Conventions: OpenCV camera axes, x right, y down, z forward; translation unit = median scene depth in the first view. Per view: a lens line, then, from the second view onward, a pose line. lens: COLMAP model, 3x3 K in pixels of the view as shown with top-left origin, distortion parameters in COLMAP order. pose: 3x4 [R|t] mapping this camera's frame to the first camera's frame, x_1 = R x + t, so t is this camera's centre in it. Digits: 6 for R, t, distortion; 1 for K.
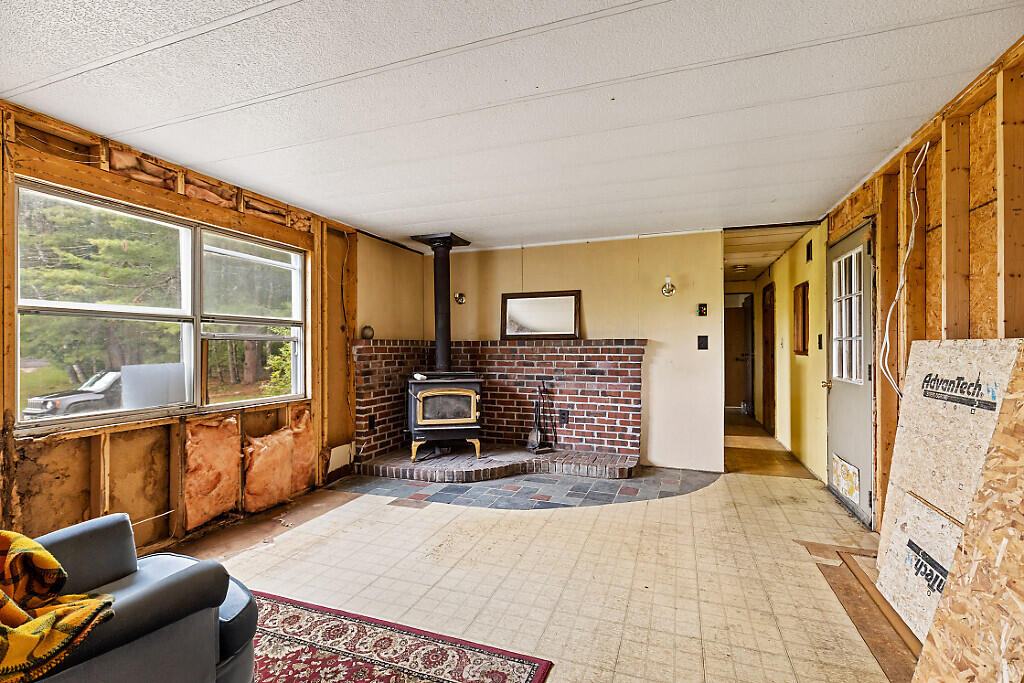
lens RADIAL K [[460.9, 0, 511.6], [0, 460.9, 343.5], [0, 0, 1]] dist [0.001578, 0.000280]
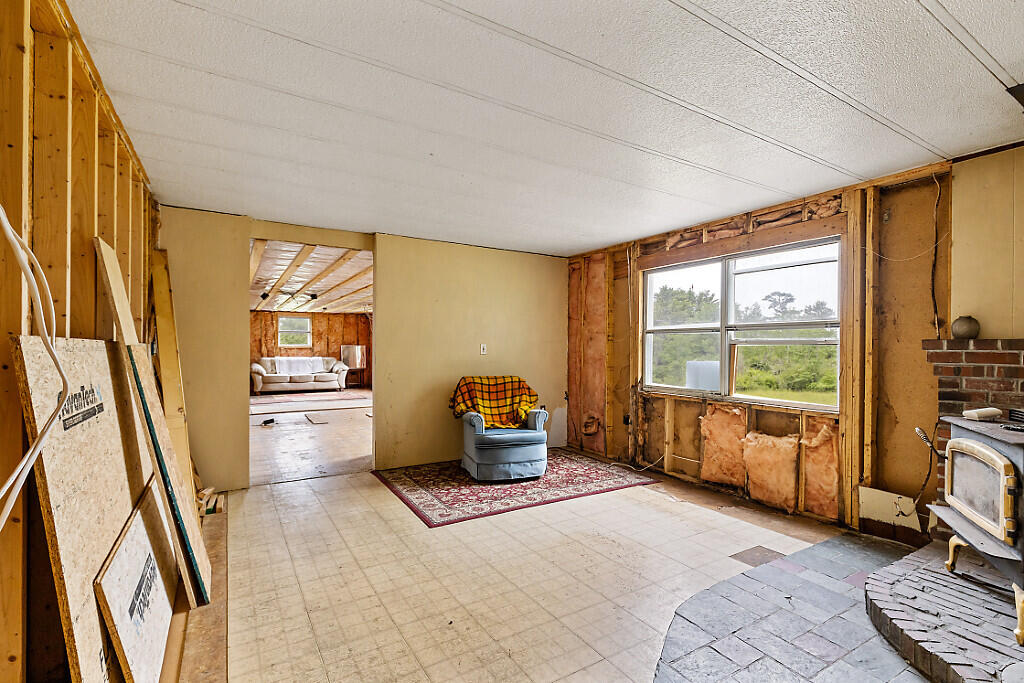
lens RADIAL K [[460.9, 0, 509.1], [0, 460.9, 346.4], [0, 0, 1]] dist [0.001578, 0.000280]
pose [[-0.621939, -0.005019, -0.783050, 0.724617], [-0.000883, 0.999983, -0.005708, 0.005387], [0.783065, -0.002859, -0.621933, 1.316423]]
